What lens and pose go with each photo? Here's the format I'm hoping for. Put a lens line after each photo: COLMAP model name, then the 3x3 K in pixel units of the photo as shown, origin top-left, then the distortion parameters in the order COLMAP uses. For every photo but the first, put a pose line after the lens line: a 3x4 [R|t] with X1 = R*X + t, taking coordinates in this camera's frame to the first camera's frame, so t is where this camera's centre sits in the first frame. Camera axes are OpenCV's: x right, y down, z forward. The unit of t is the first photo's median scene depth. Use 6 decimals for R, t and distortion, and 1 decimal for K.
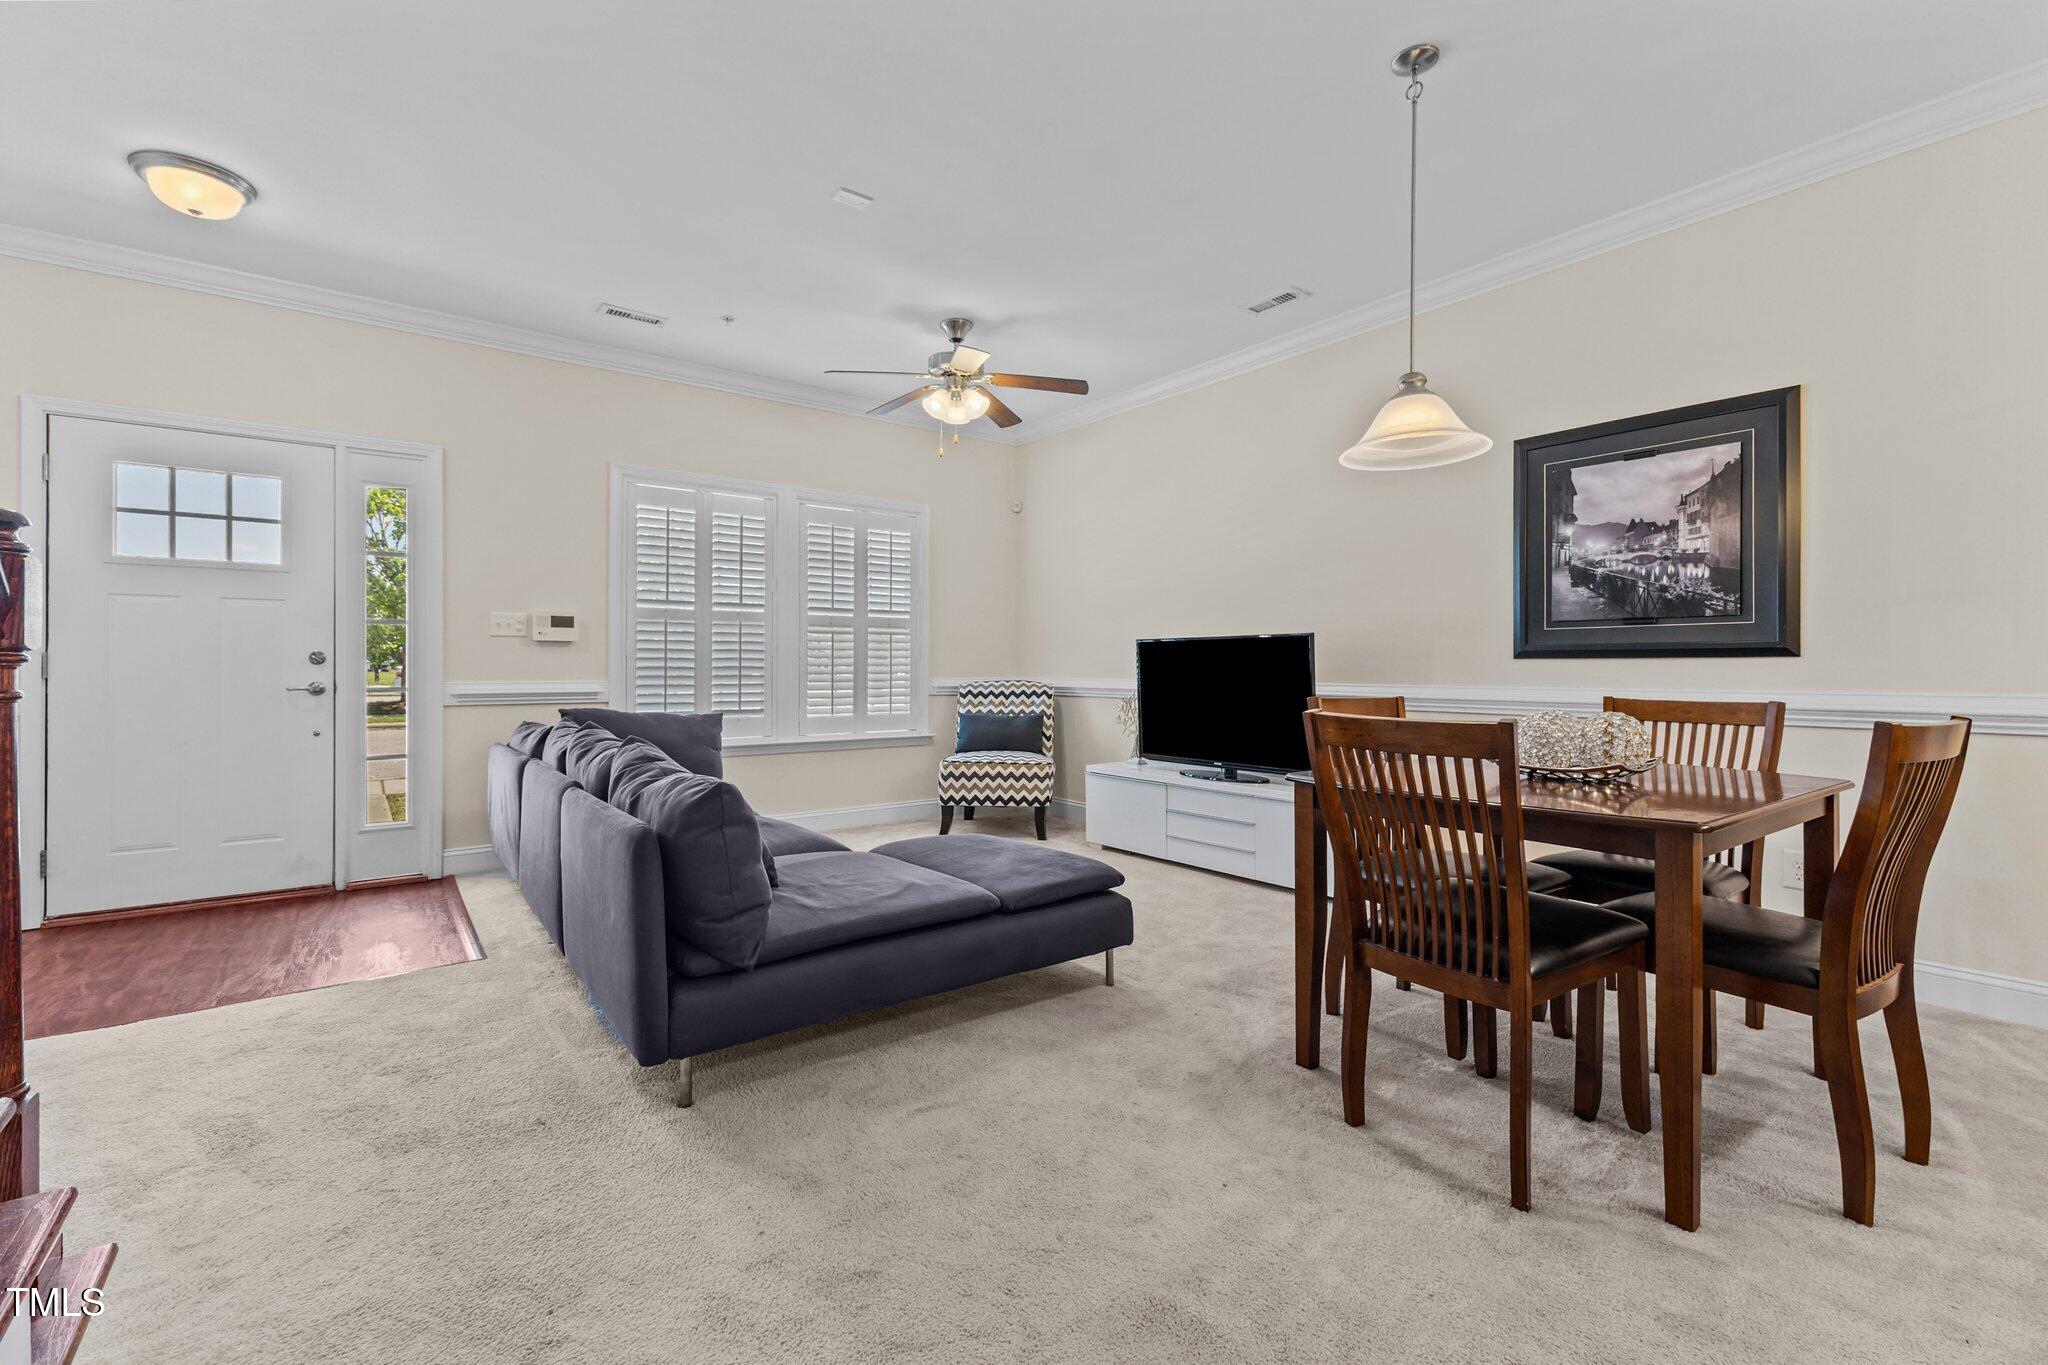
lens RADIAL K [[884.7, 0, 1018.3], [0, 884.7, 676.4], [0, 0, 1]] dist [0.000896, 0.000822]
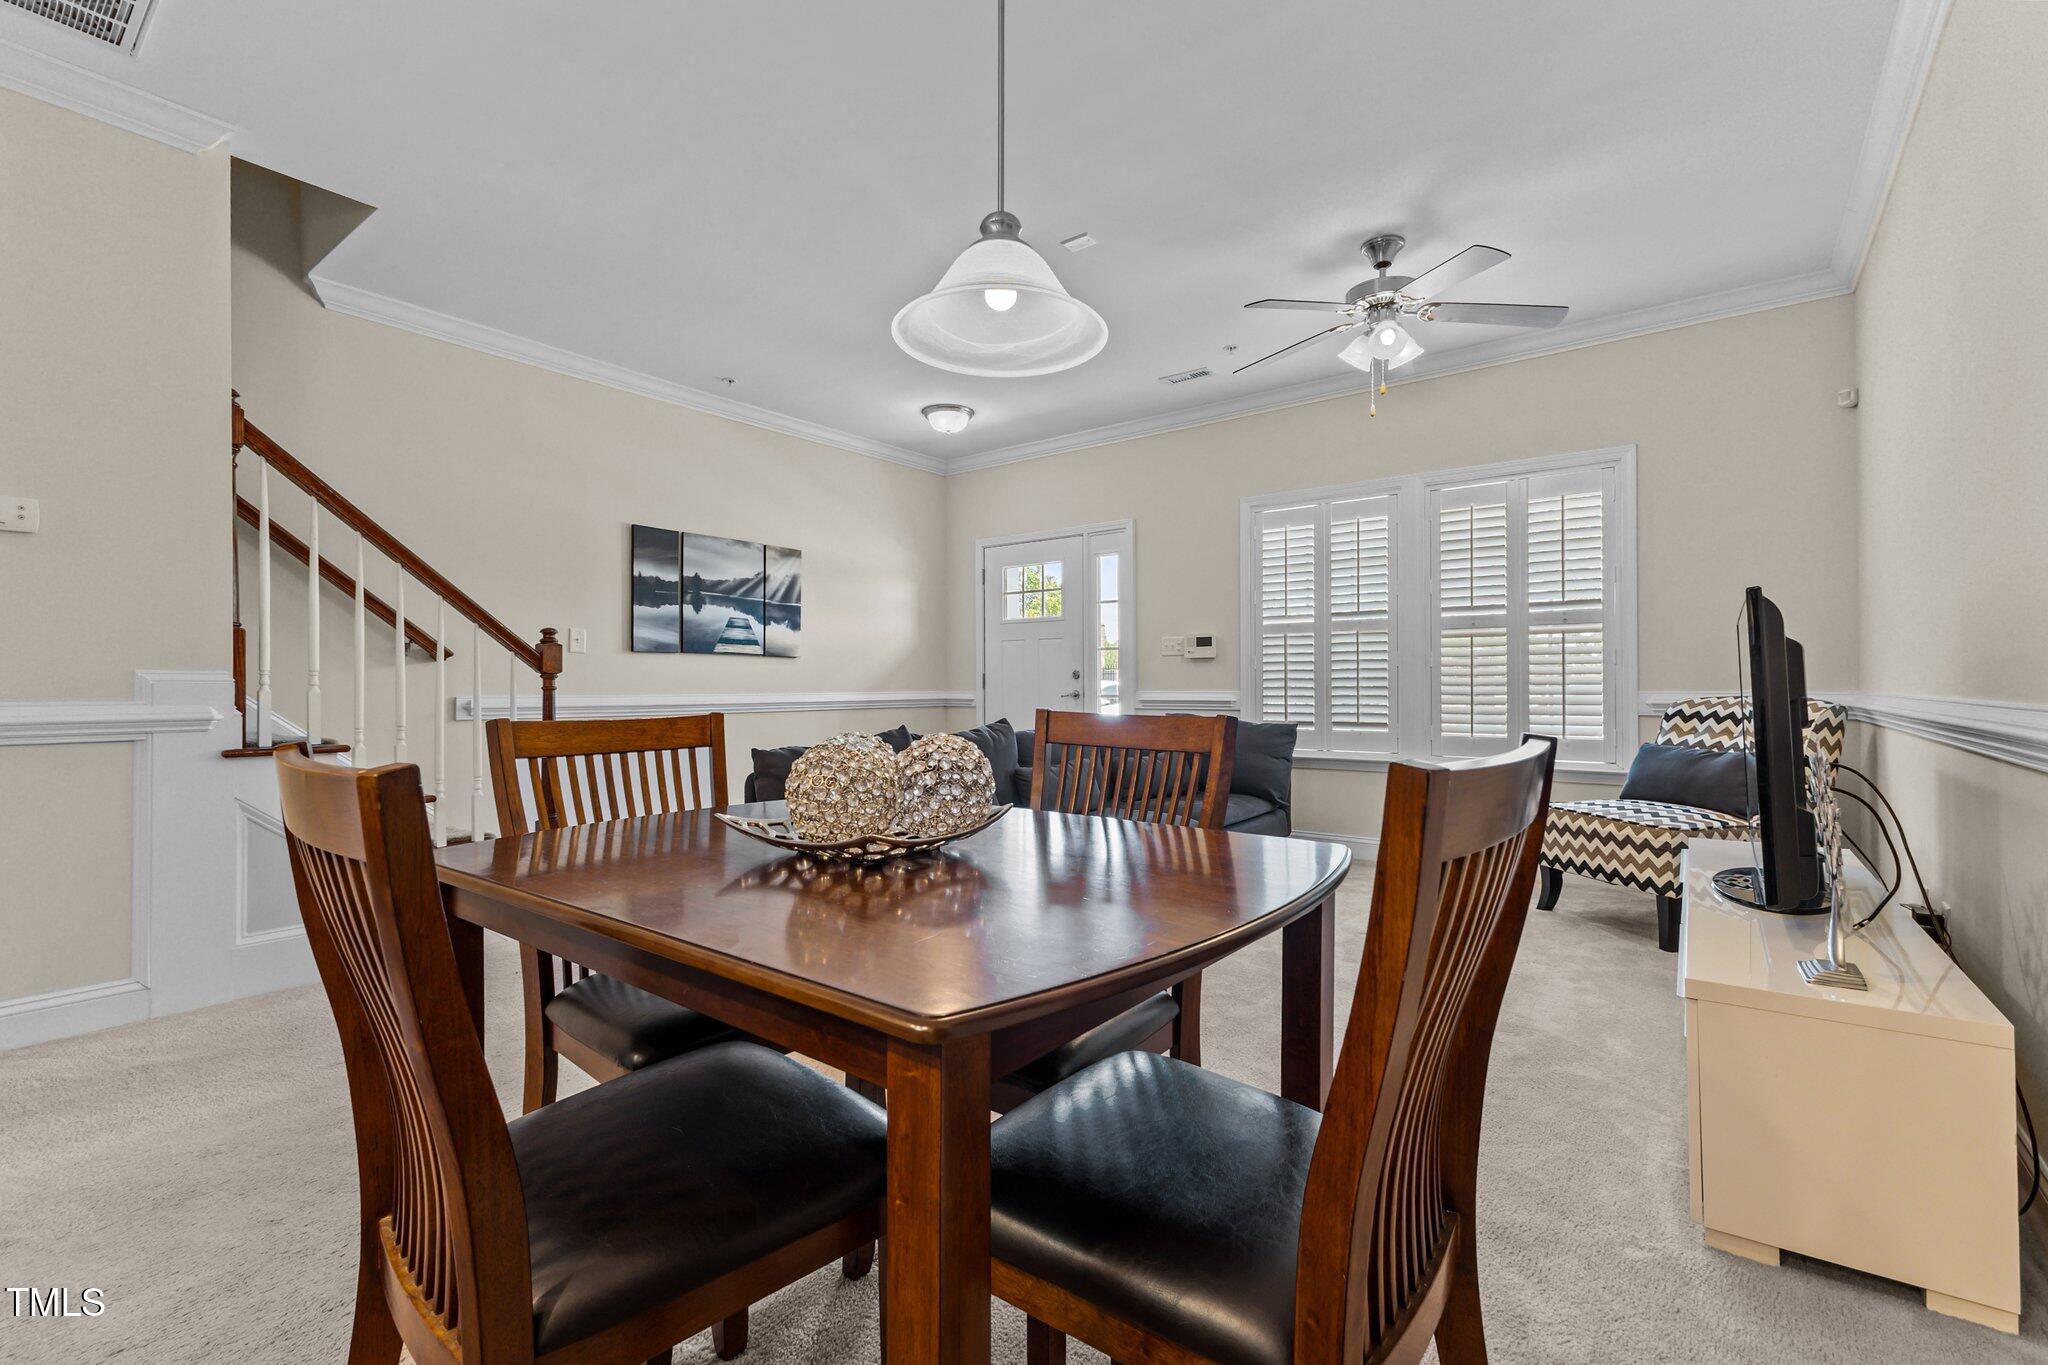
lens RADIAL K [[895.3, 0, 1024.0], [0, 895.3, 682.5], [0, 0, 1]] dist [0.000367, -0.000087]
pose [[0.267391, -0.006595, -0.963566, 0.733780], [-0.004971, 0.999954, -0.008224, 0.005233], [0.963575, 0.006988, 0.267346, 0.565724]]
